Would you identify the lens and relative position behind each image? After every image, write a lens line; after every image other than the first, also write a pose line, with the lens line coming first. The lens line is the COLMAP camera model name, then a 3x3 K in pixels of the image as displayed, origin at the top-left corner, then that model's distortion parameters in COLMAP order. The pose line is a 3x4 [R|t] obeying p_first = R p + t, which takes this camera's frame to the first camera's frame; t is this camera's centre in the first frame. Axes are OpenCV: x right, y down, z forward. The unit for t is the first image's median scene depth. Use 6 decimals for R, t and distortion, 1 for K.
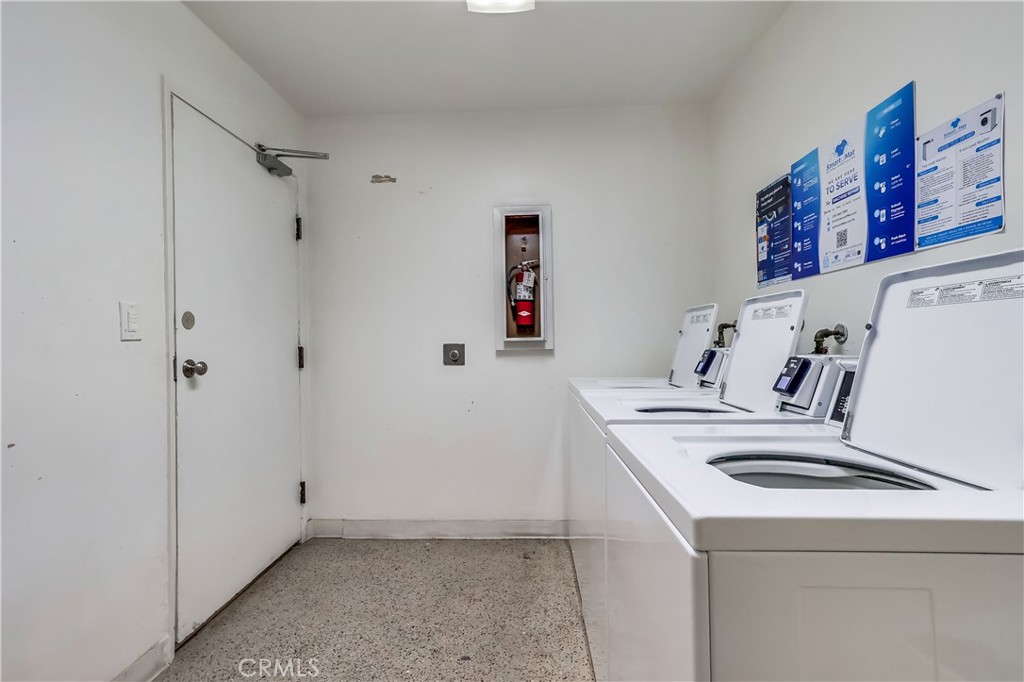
lens RADIAL K [[477.3, 0, 507.2], [0, 477.3, 338.0], [0, 0, 1]] dist [0.021623, 0.000066]
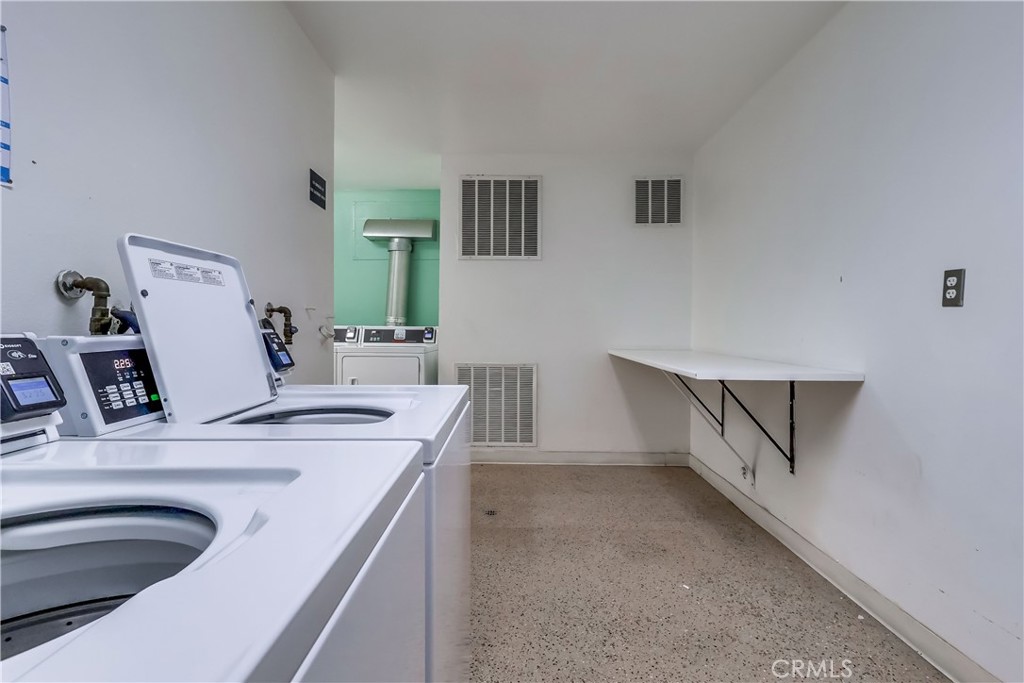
lens RADIAL K [[477.3, 0, 507.2], [0, 477.3, 338.5], [0, 0, 1]] dist [0.021623, 0.000066]
pose [[-0.999592, 0.011445, -0.026177, 0.176759], [0.010680, 0.999517, 0.029177, 0.041123], [0.026498, 0.028885, -0.999231, 2.177130]]
